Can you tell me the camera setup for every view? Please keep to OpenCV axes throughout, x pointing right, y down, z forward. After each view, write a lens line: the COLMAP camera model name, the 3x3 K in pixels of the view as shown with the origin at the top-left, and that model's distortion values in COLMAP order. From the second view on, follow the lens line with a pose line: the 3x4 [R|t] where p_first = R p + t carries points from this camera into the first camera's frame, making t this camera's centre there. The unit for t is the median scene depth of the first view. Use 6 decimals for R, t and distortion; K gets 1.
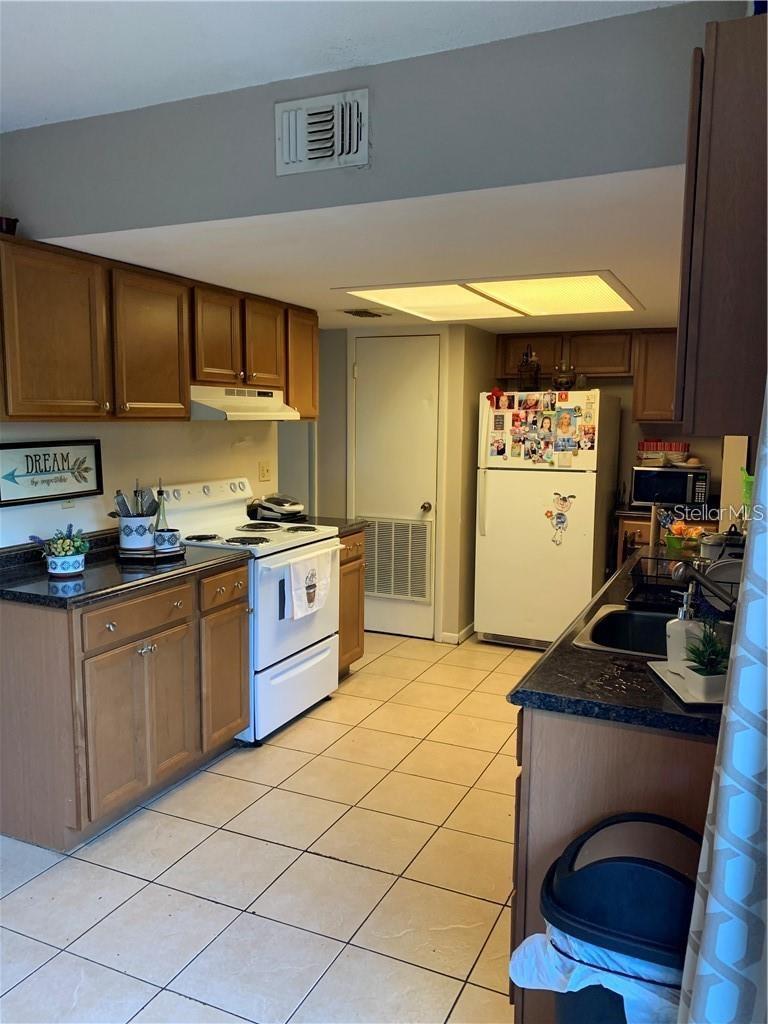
lens RADIAL K [[799.2, 0, 384.0], [0, 799.2, 512.0], [0, 0, 1]] dist [0.094331, -0.122689]
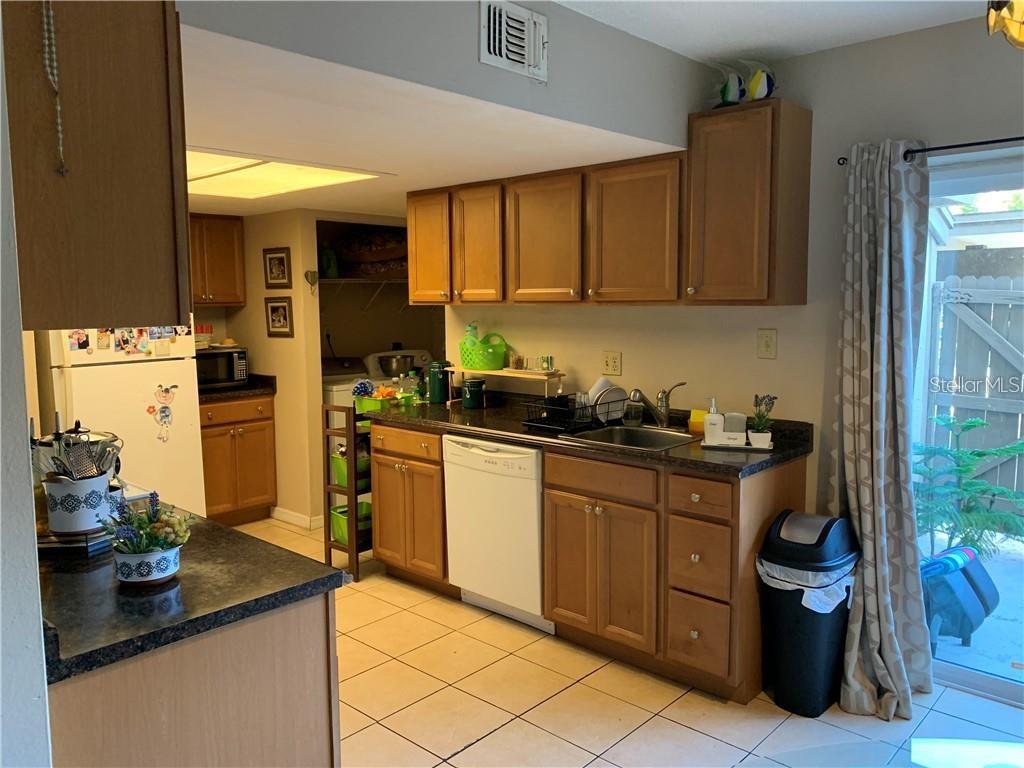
lens RADIAL K [[799.2, 0, 509.9], [0, 799.2, 377.5], [0, 0, 1]] dist [0.094331, -0.122689]
pose [[0.315447, -0.110627, 0.942473, -0.813590], [0.124867, 0.989385, 0.074340, -0.078895], [-0.940692, 0.094233, 0.325912, 0.512150]]
